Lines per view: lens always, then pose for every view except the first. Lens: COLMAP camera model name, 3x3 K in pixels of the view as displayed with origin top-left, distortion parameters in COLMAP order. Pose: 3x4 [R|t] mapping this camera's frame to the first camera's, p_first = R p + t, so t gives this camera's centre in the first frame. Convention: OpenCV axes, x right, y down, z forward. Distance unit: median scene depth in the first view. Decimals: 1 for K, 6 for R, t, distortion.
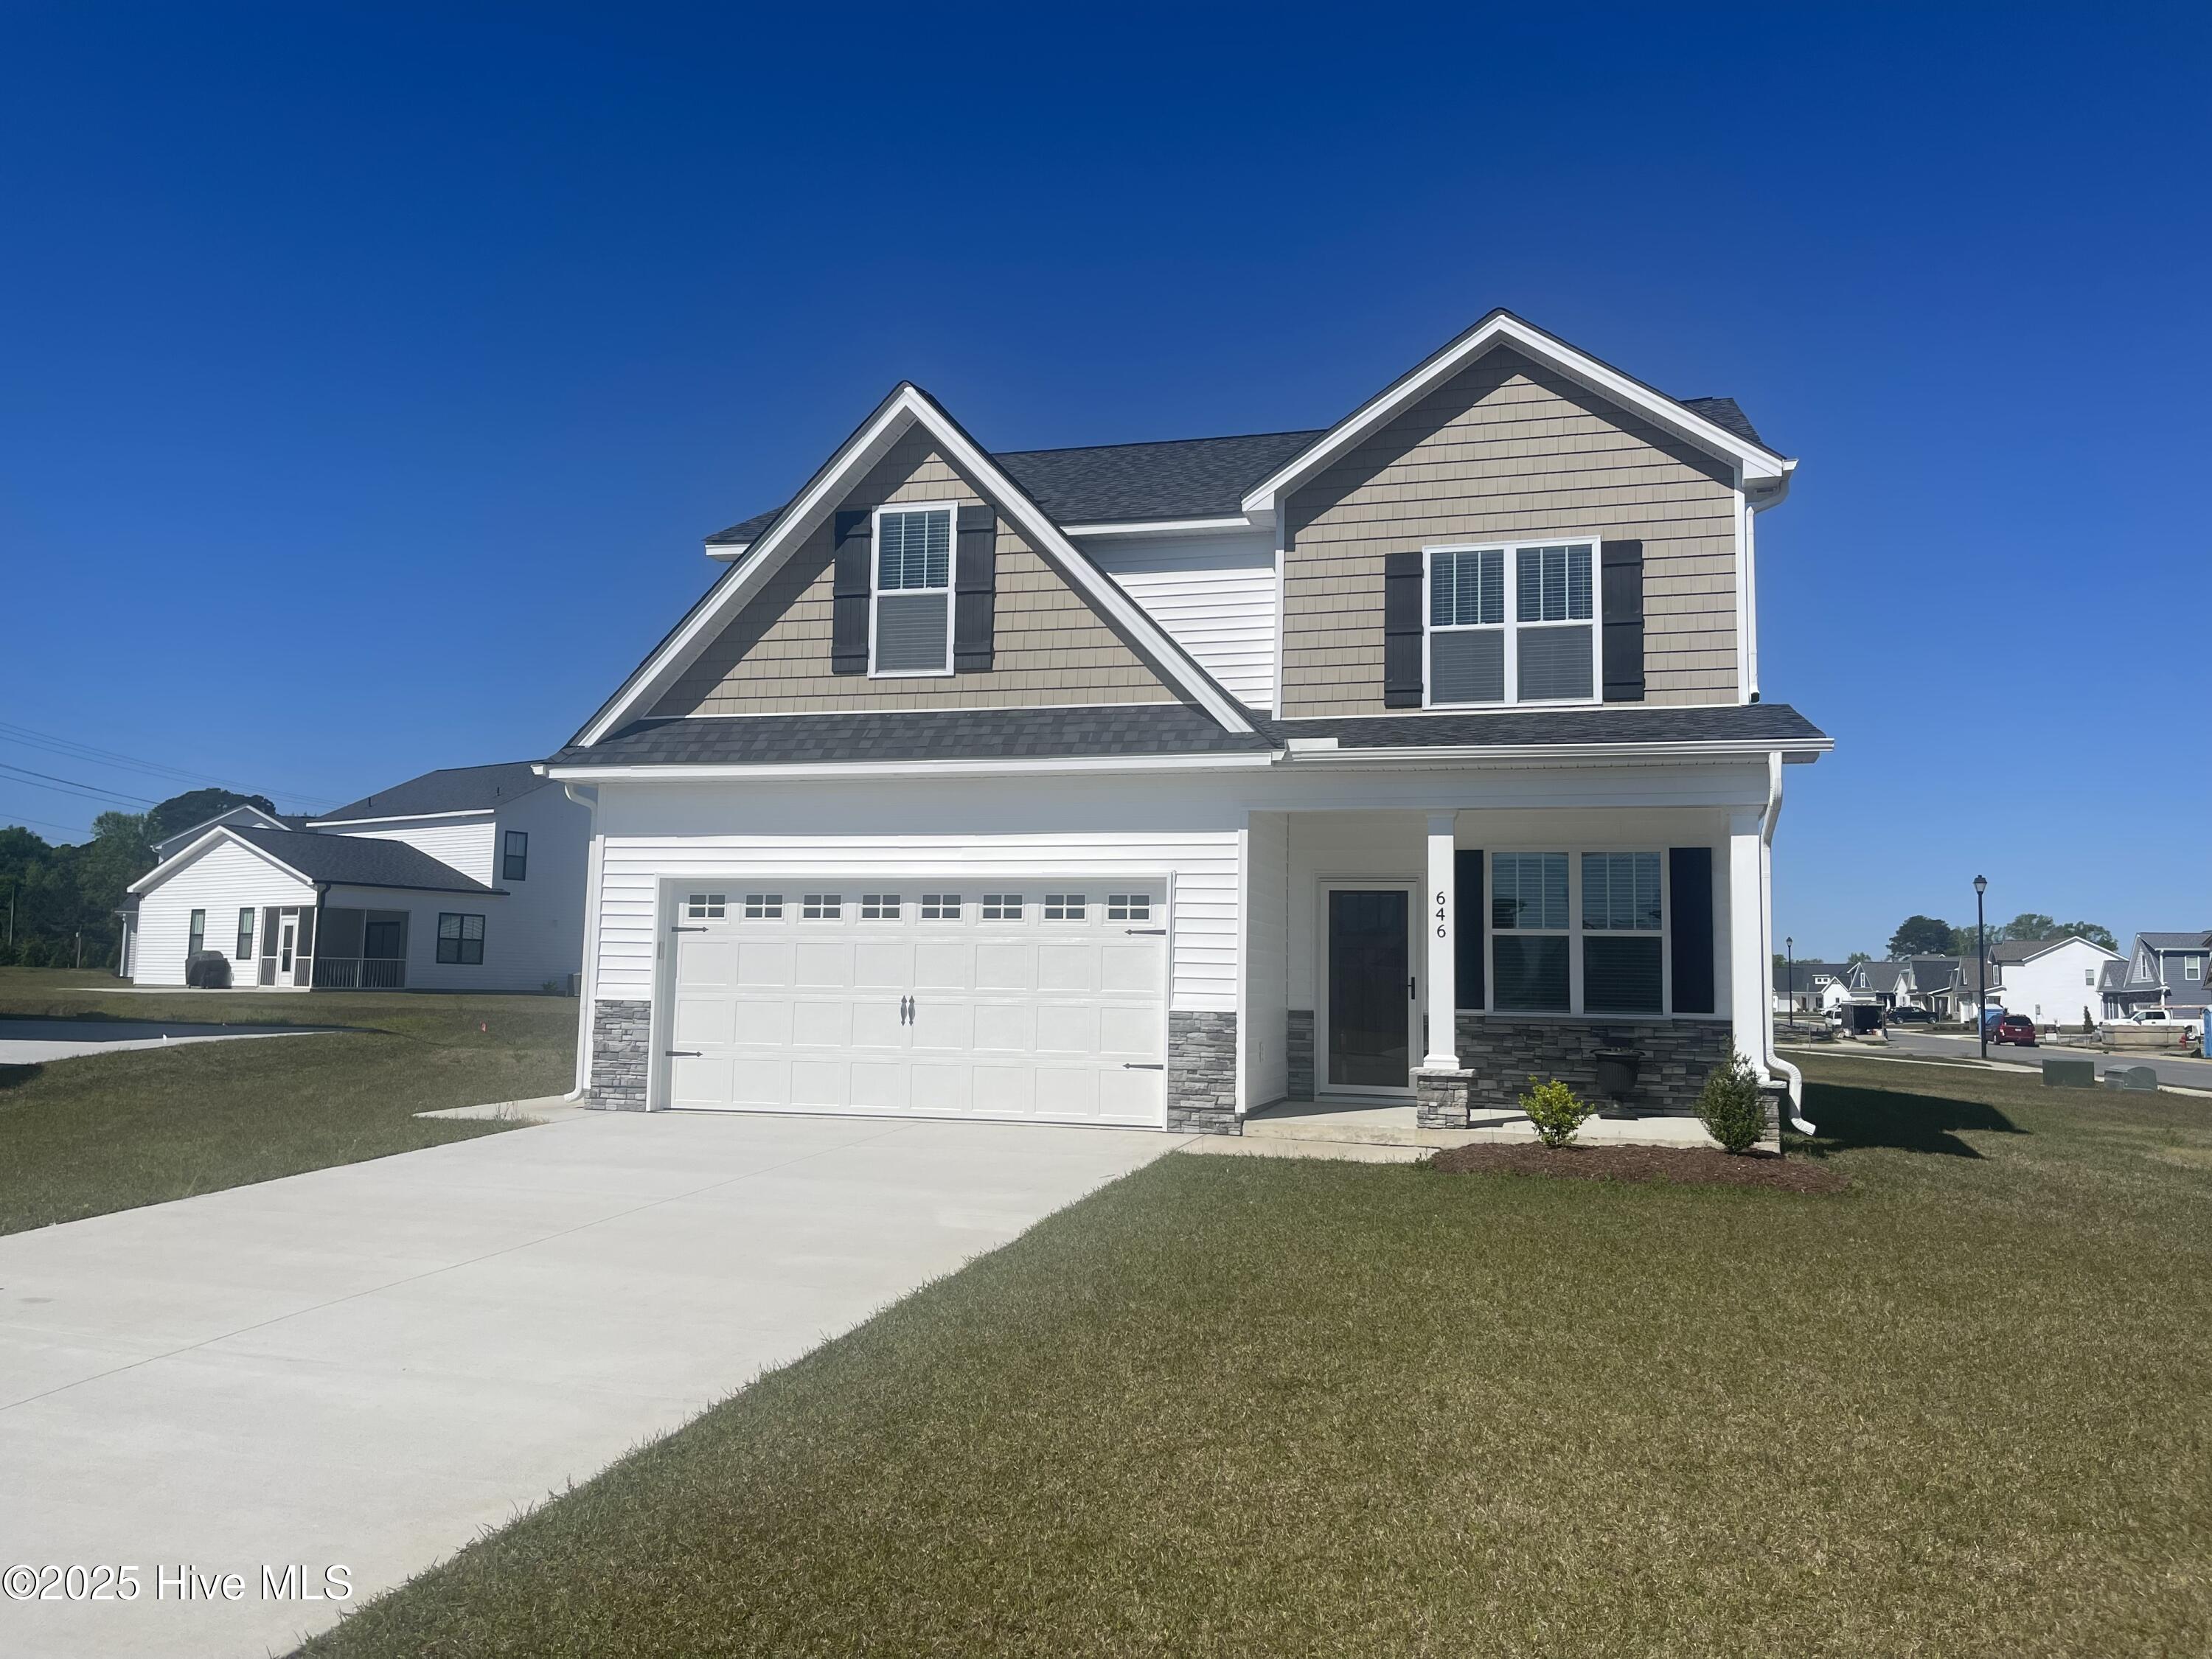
lens RADIAL K [[1667.3, 0, 1100.4], [0, 1667.3, 838.3], [0, 0, 1]] dist [0.036927, -0.014381]
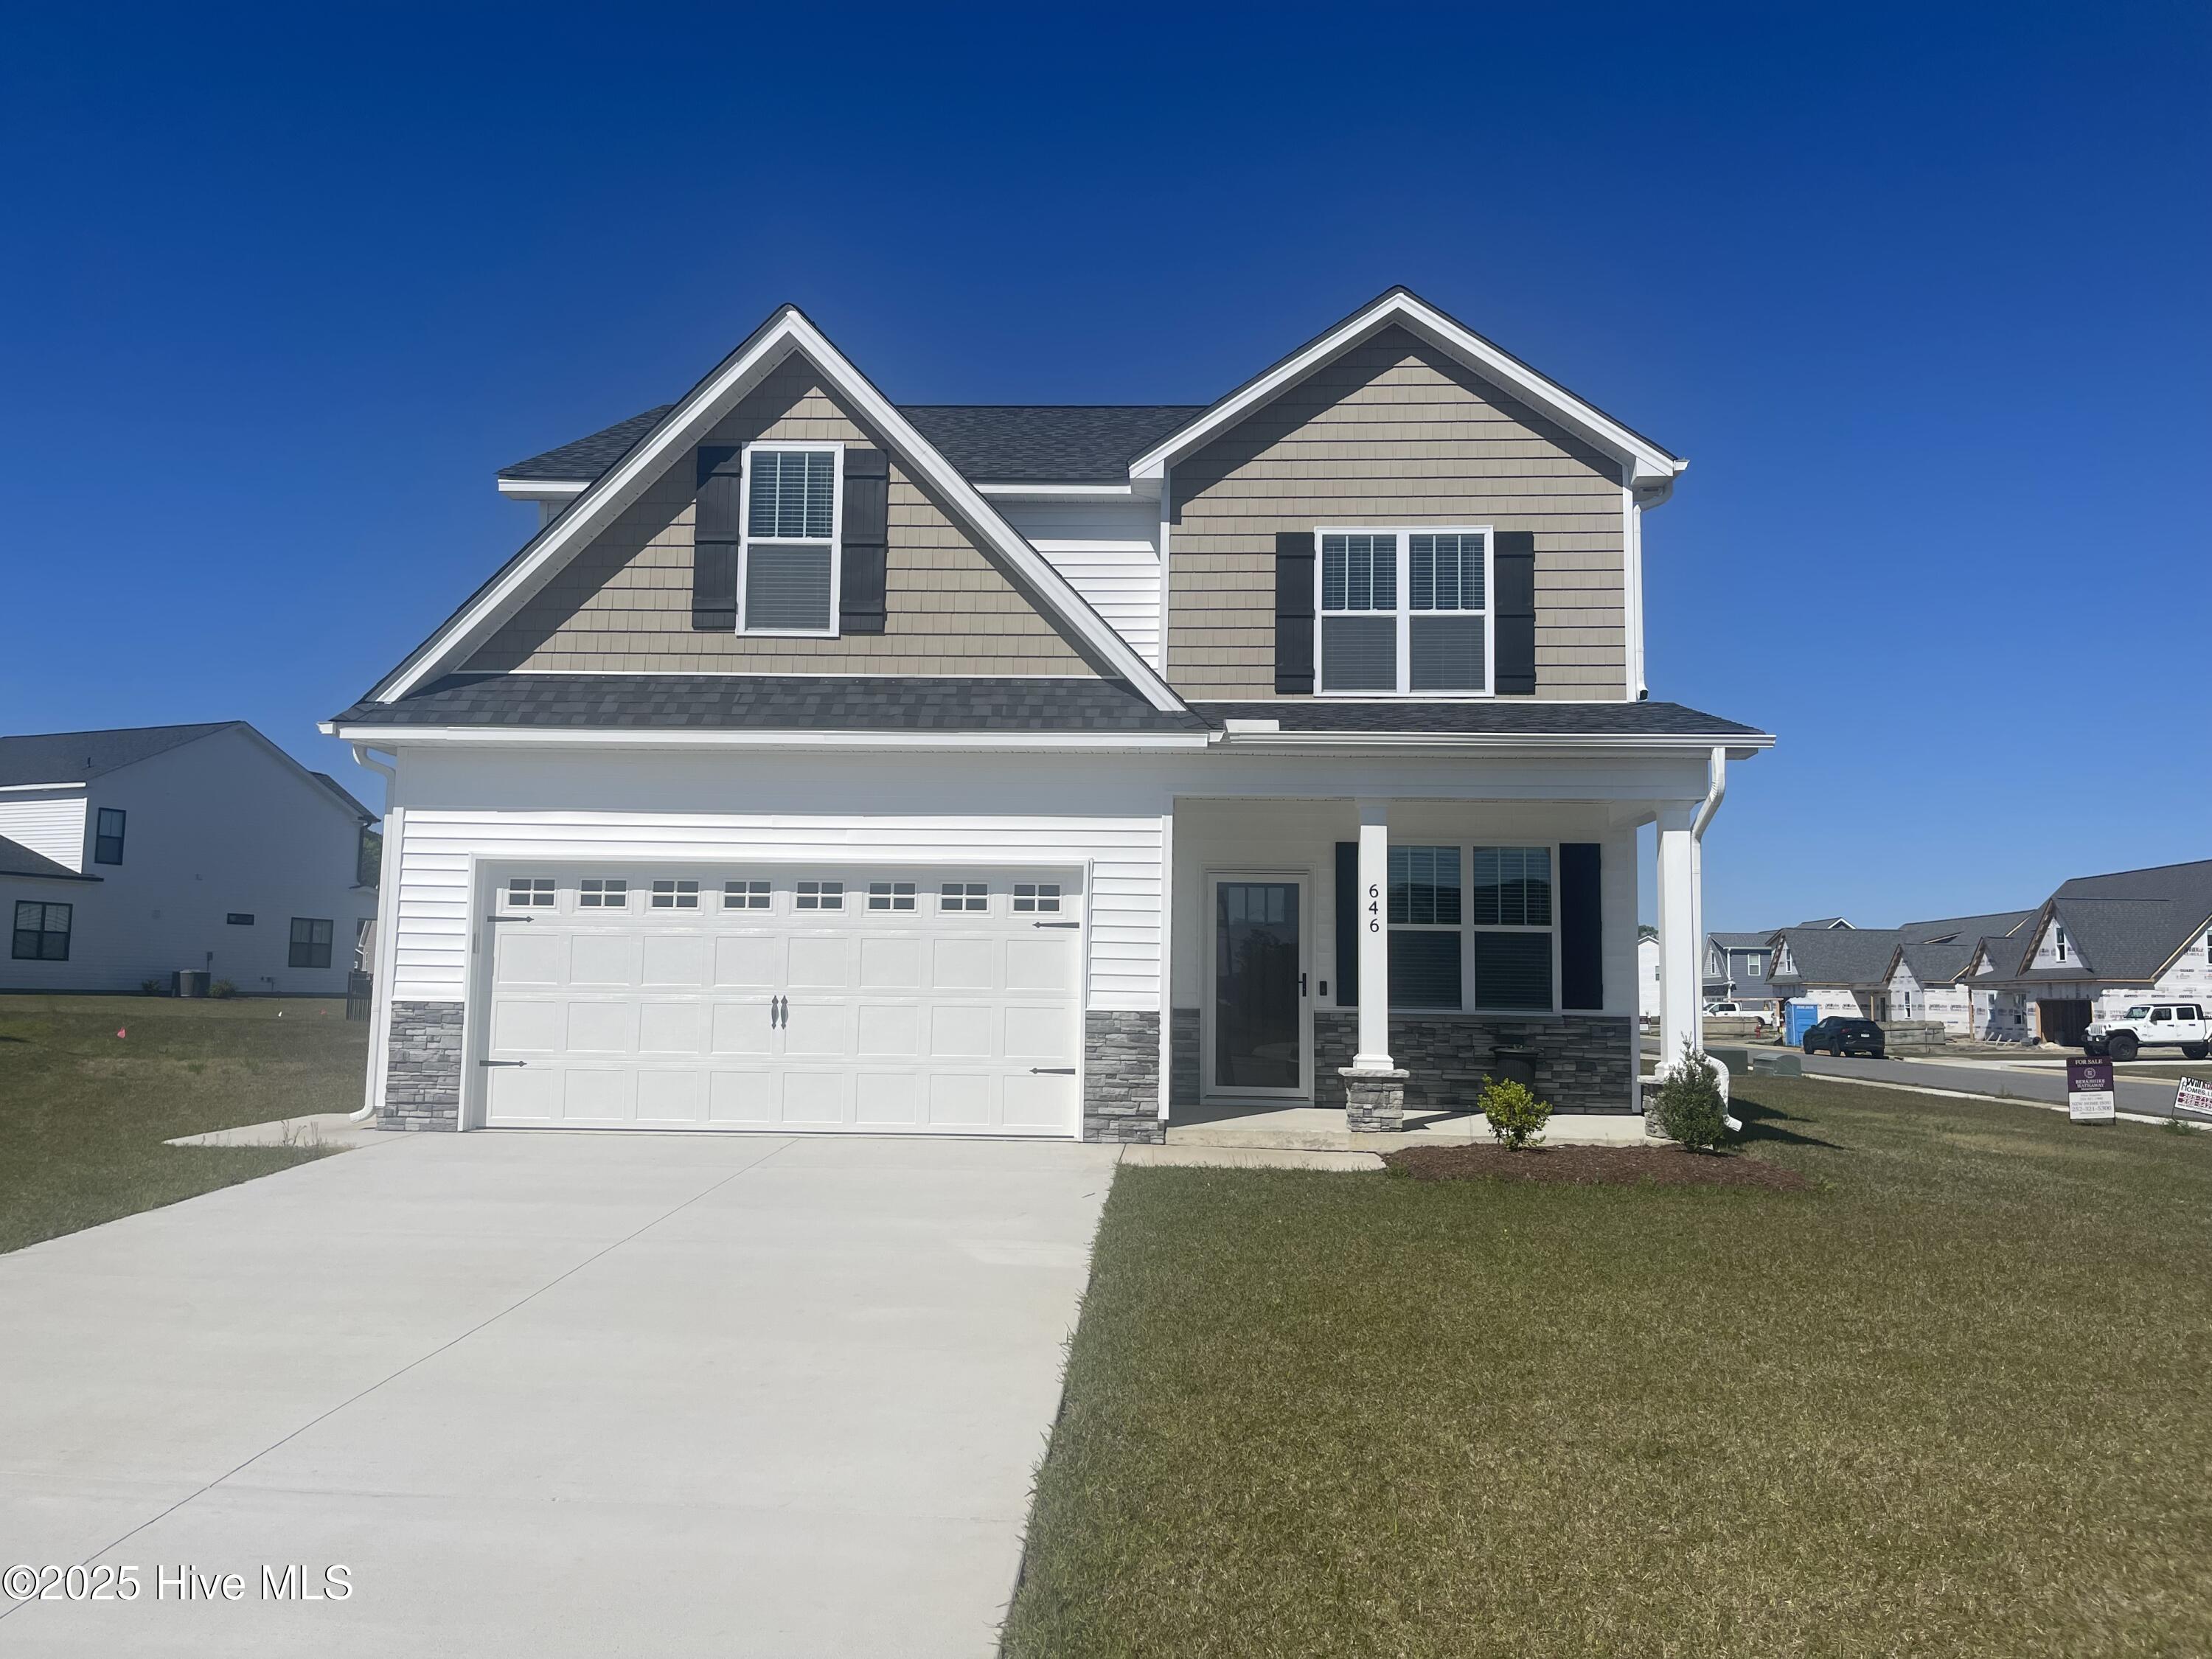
lens RADIAL K [[1667.3, 0, 1100.3], [0, 1667.3, 843.9], [0, 0, 1]] dist [0.036927, -0.014381]
pose [[0.974689, 0.017022, 0.222917, -0.145989], [-0.018148, 0.999831, 0.003004, 0.007877], [-0.222828, -0.006974, 0.974833, 0.092791]]
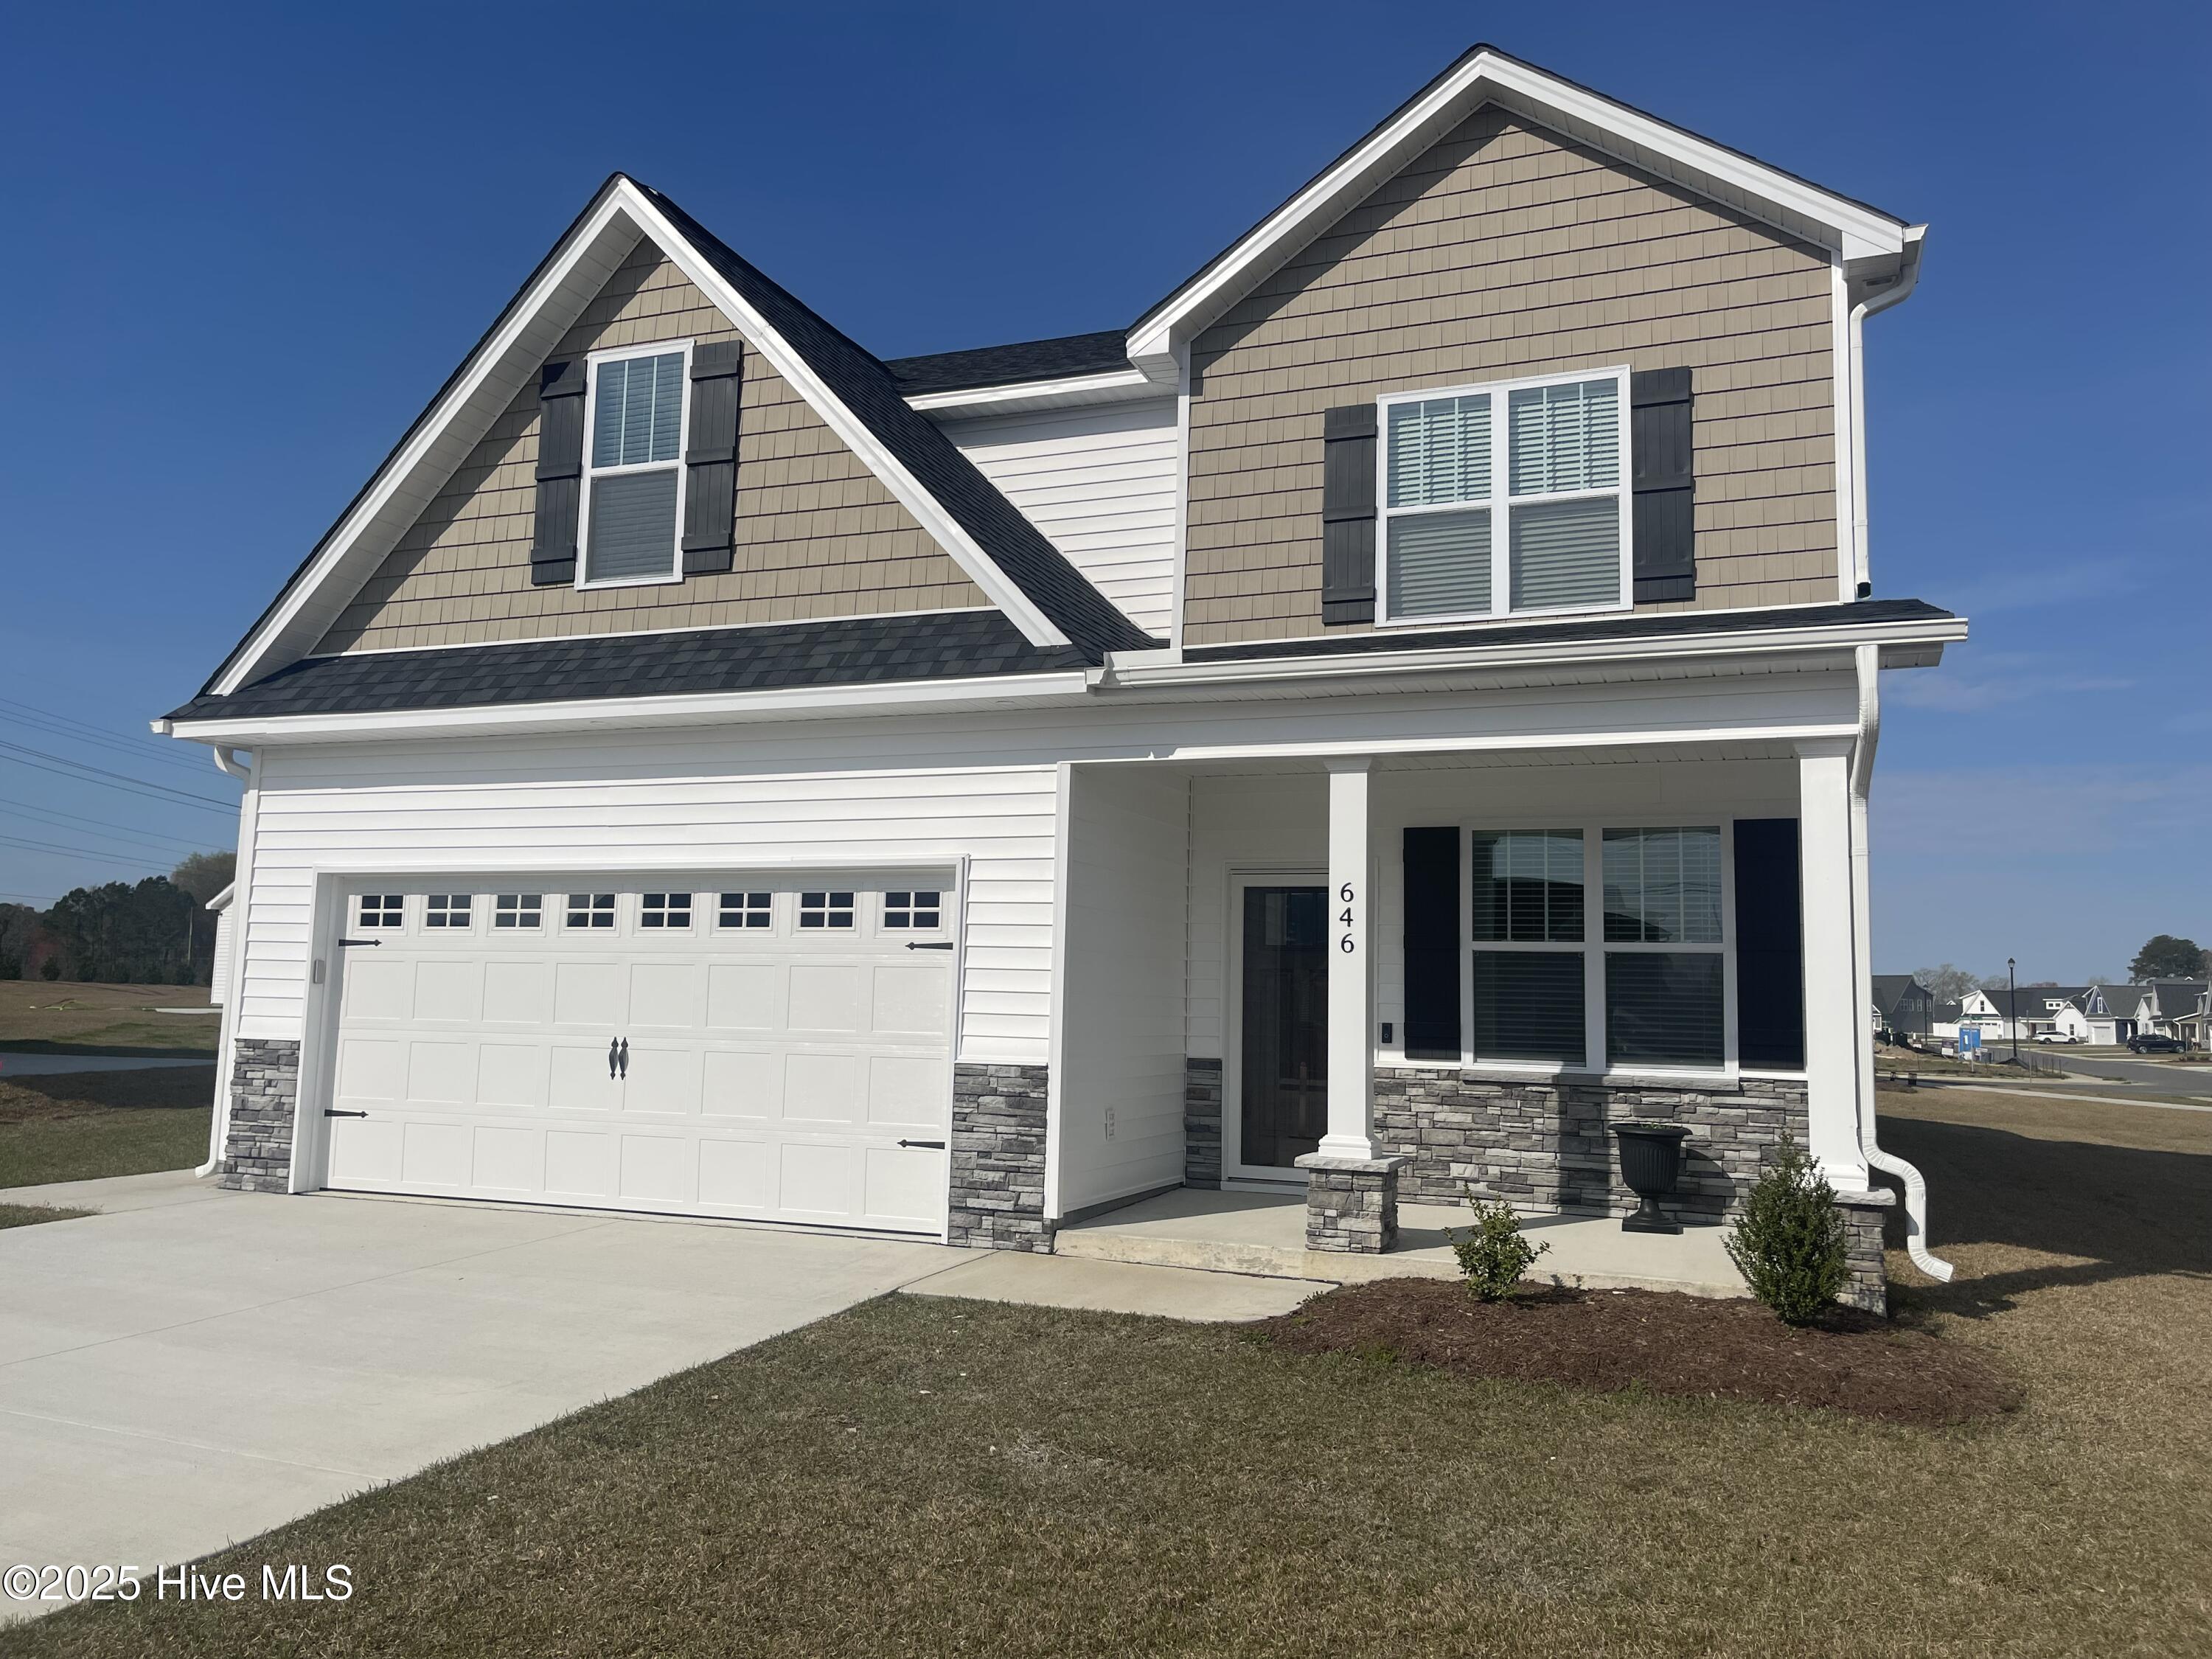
lens RADIAL K [[1667.3, 0, 1113.7], [0, 1667.3, 828.0], [0, 0, 1]] dist [0.036927, -0.014381]
pose [[0.994733, -0.006512, -0.102295, 0.161538], [0.004663, 0.999822, -0.018308, 0.019856], [0.102396, 0.017735, 0.994586, 0.310145]]
